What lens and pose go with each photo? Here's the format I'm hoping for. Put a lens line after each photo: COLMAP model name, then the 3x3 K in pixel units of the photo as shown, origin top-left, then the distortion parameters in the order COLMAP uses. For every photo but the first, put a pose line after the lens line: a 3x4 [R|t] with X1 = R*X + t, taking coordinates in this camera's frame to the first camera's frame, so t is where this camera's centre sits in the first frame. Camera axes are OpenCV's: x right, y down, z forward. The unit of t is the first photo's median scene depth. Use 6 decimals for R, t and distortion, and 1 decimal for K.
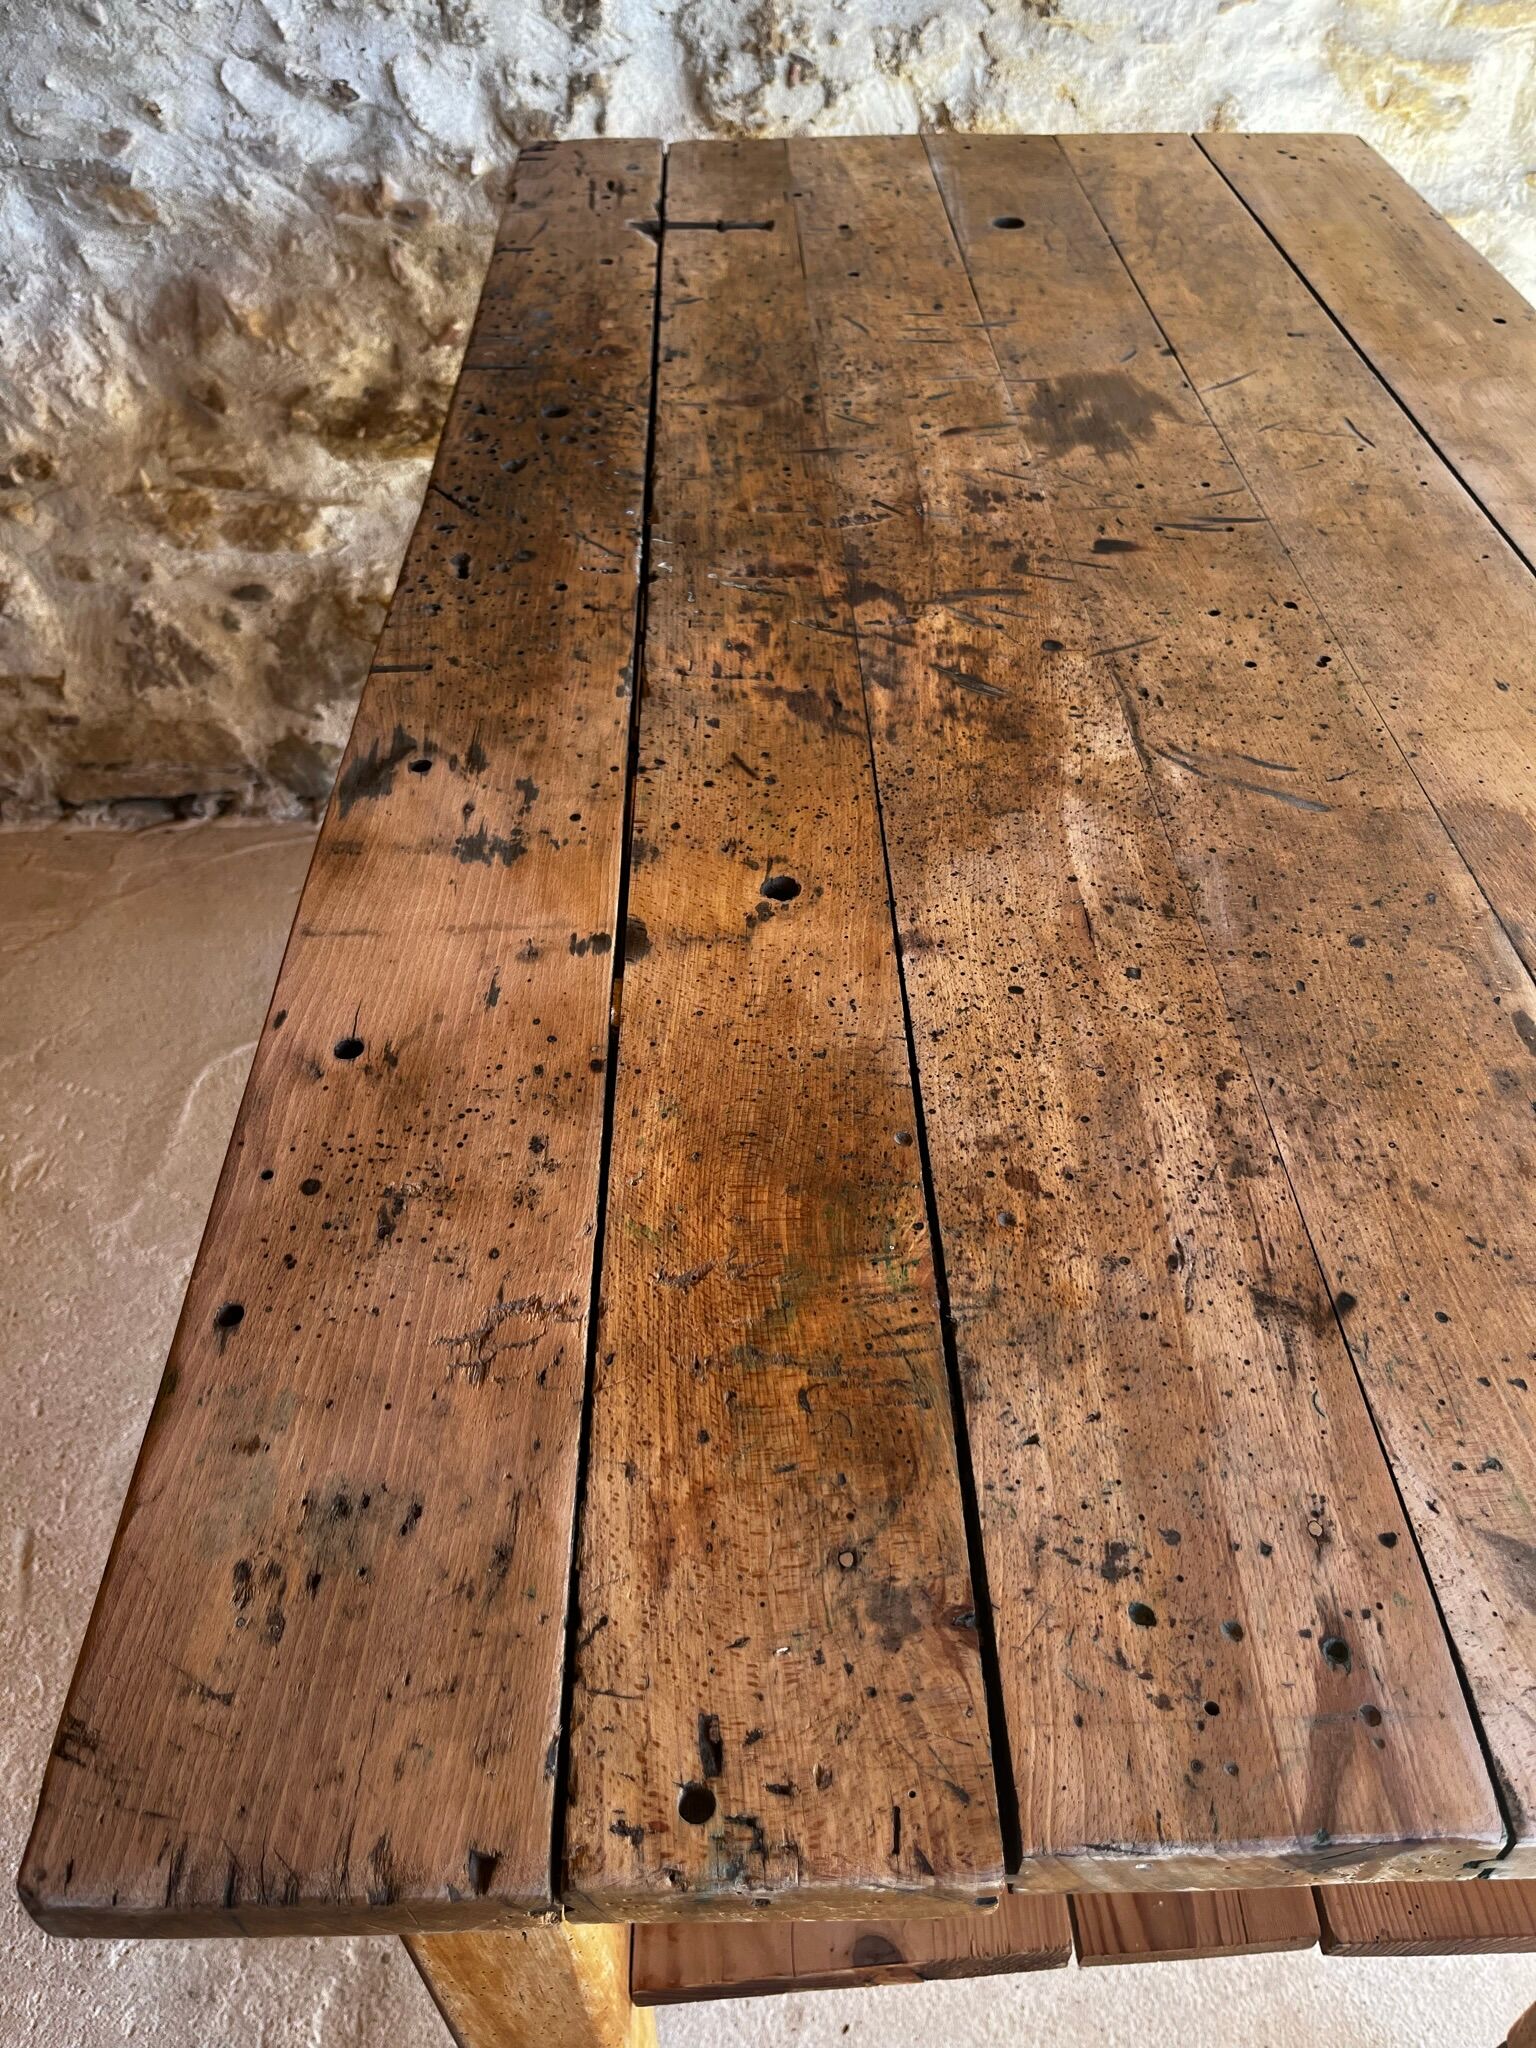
lens RADIAL K [[1556.4, 0, 761.8], [0, 1556.4, 1035.2], [0, 0, 1]] dist [0.060875, -0.108620]
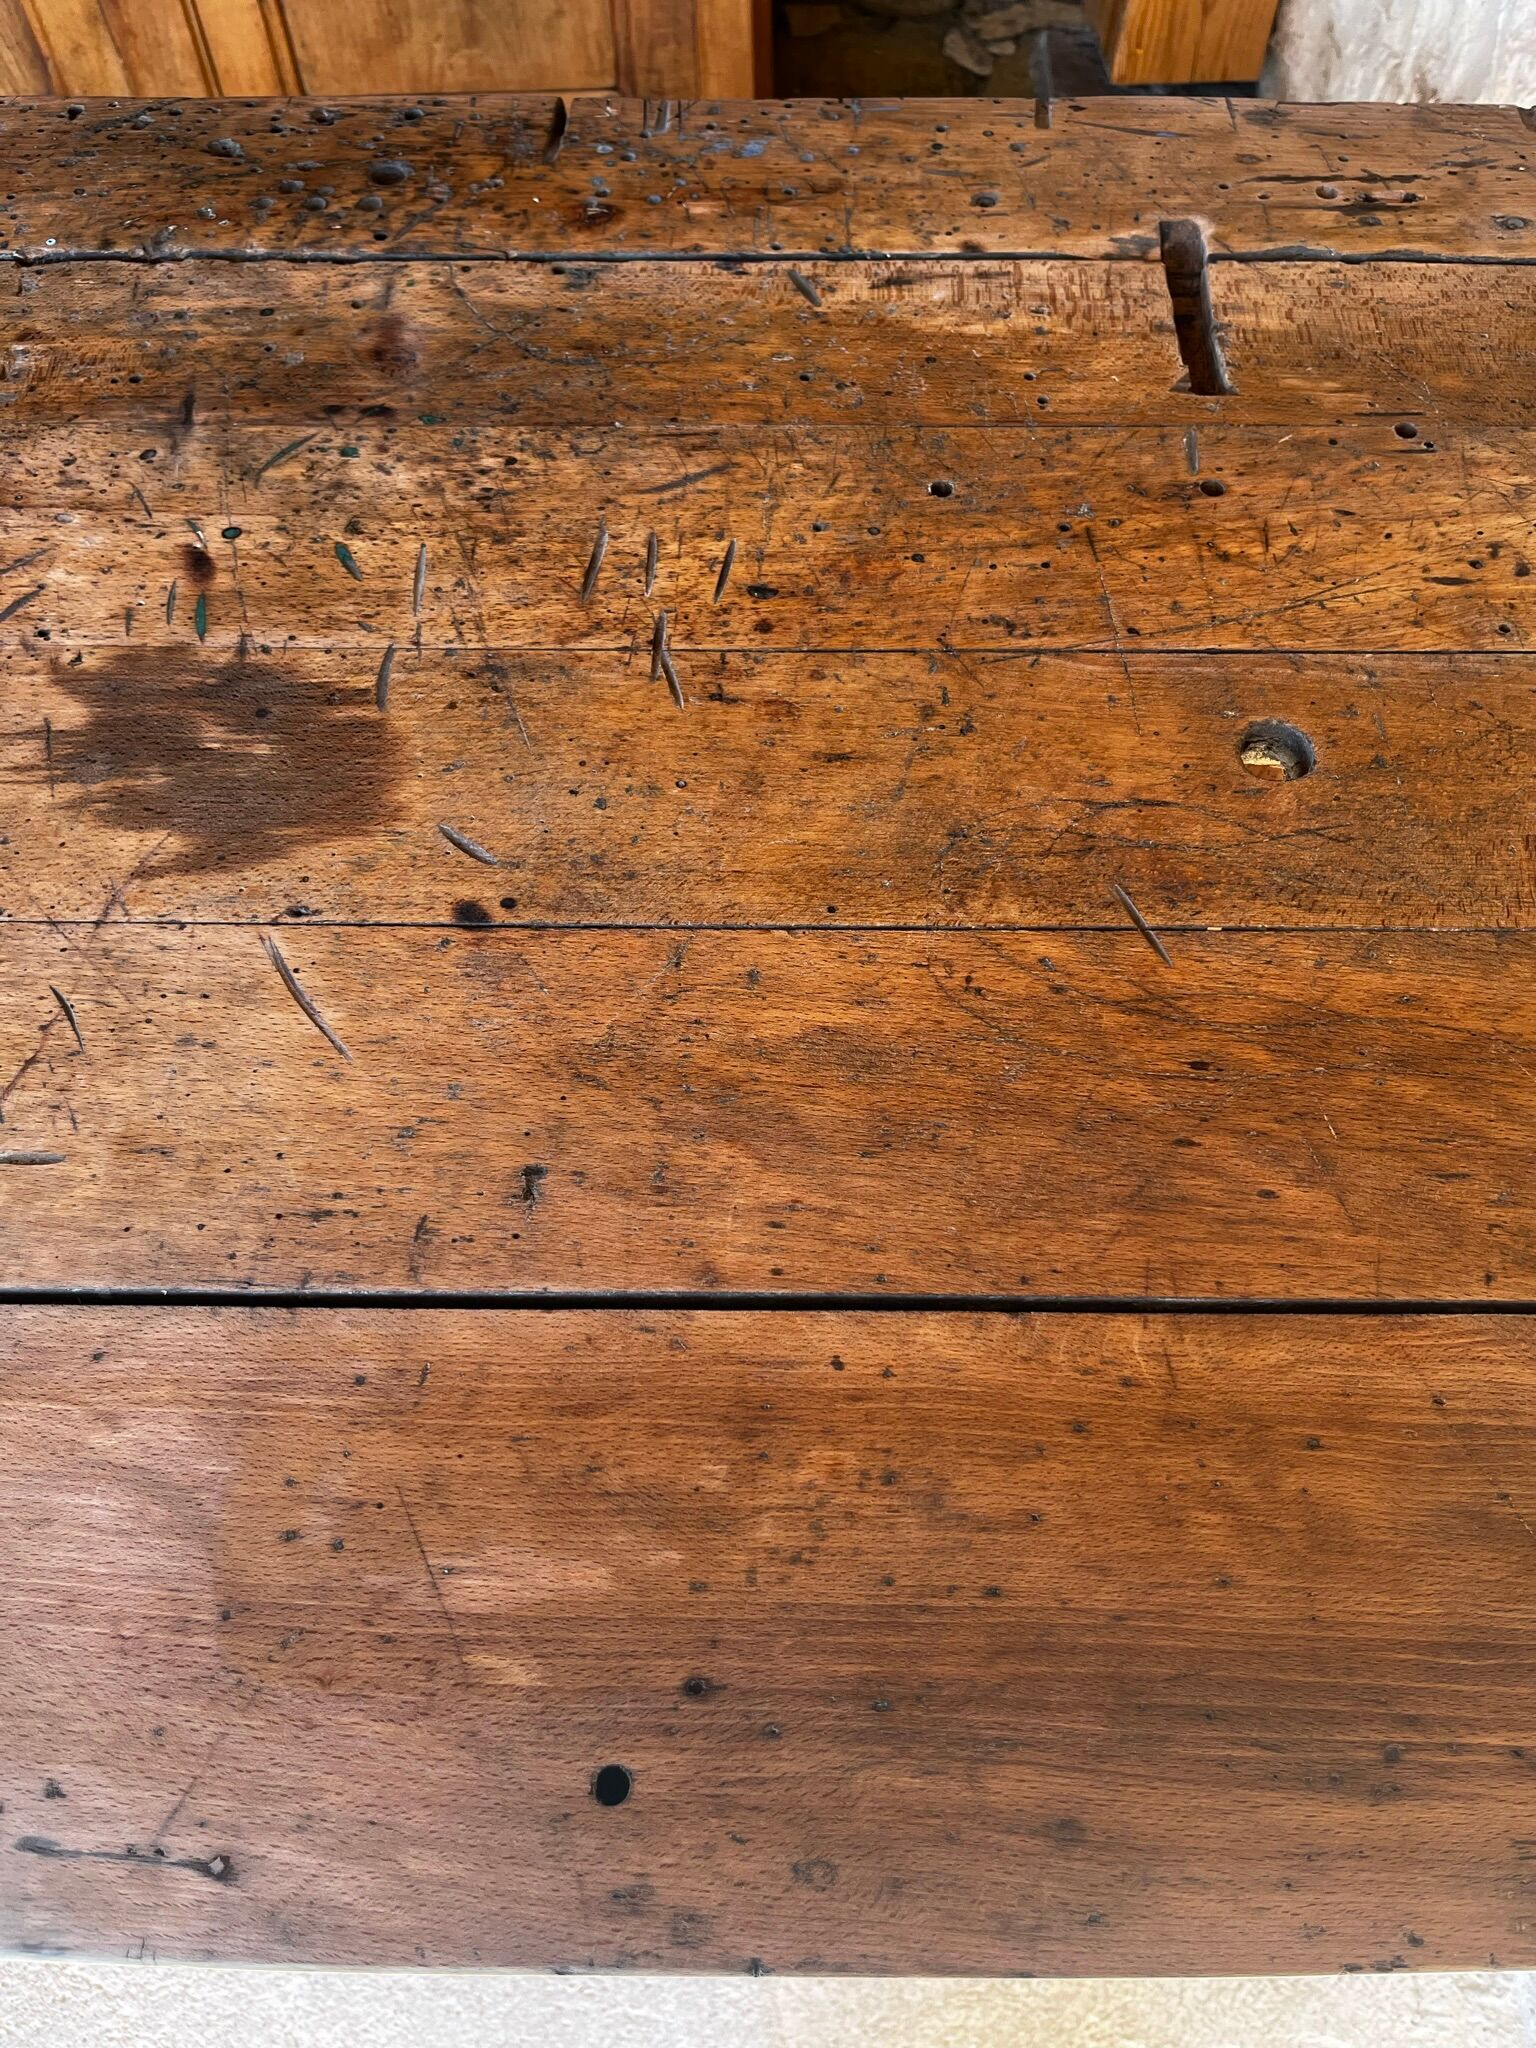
lens RADIAL K [[1582.8, 0, 739.9], [0, 1582.8, 1023.4], [0, 0, 1]] dist [0.022002, -0.046826]
pose [[-0.043915, 0.857123, -0.513236, 0.369491], [-0.694567, 0.343065, 0.632363, -0.547143], [0.718086, 0.384247, 0.580264, 0.555269]]
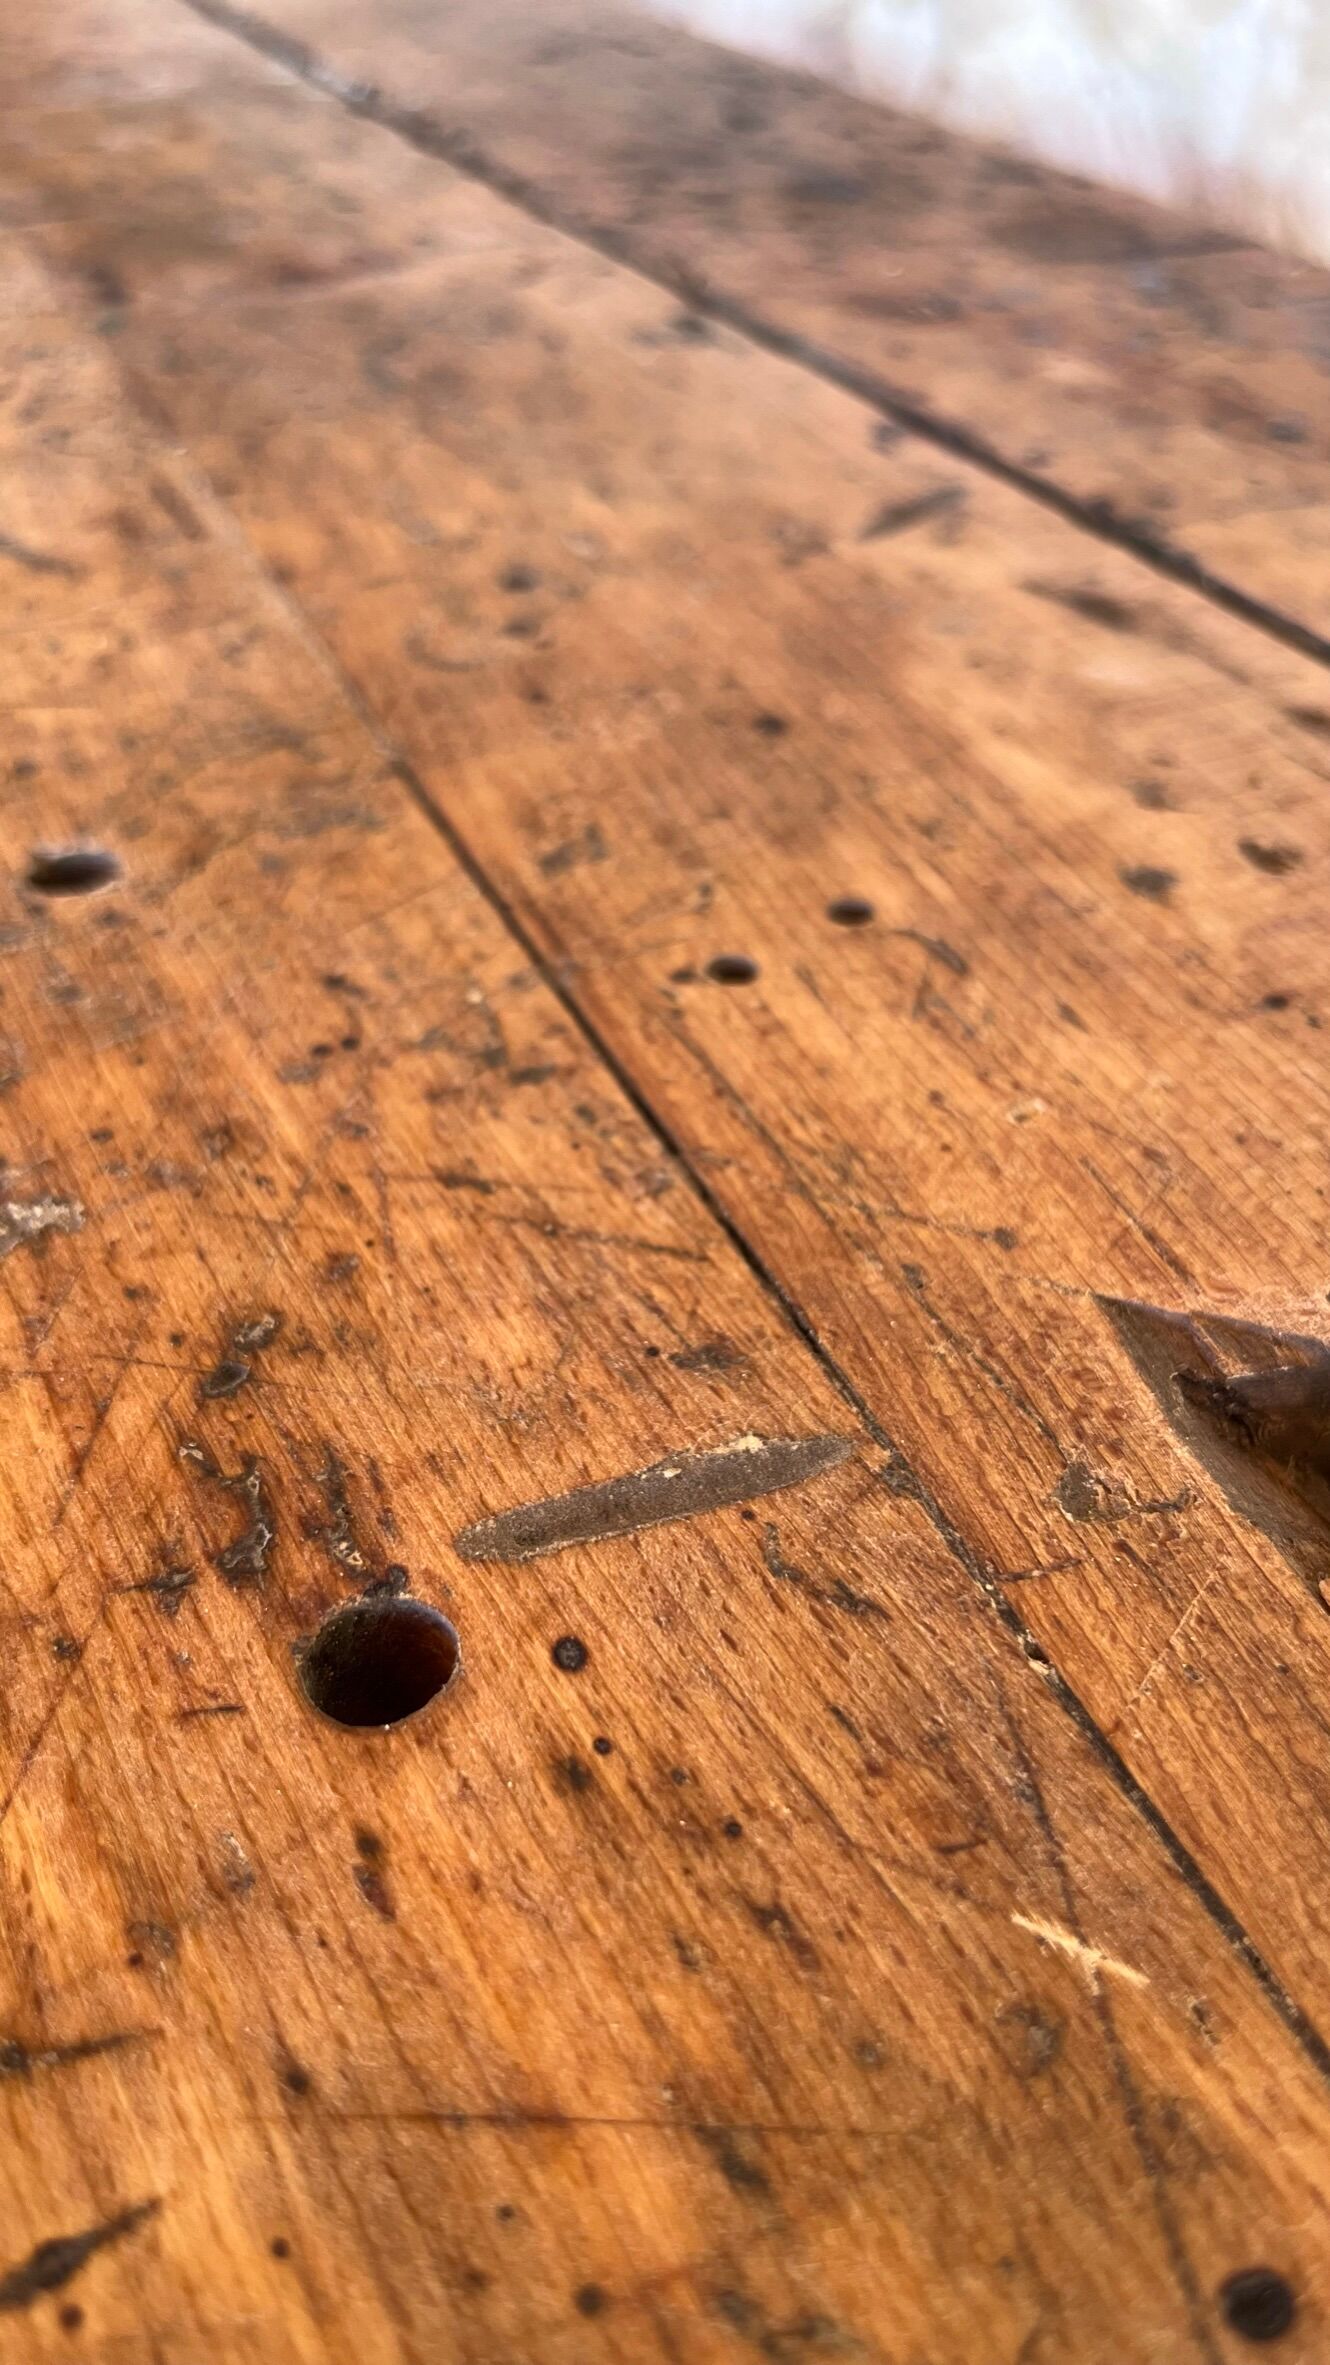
lens RADIAL K [[1877.6, 0, 659.5], [0, 1877.6, 1182.7], [0, 0, 1]] dist [-0.002862, -0.001731]
pose [[-0.930514, 0.240219, -0.276476, 0.048325], [-0.249127, 0.138214, 0.958558, -0.499381], [0.268477, 0.960829, -0.068765, 0.811453]]
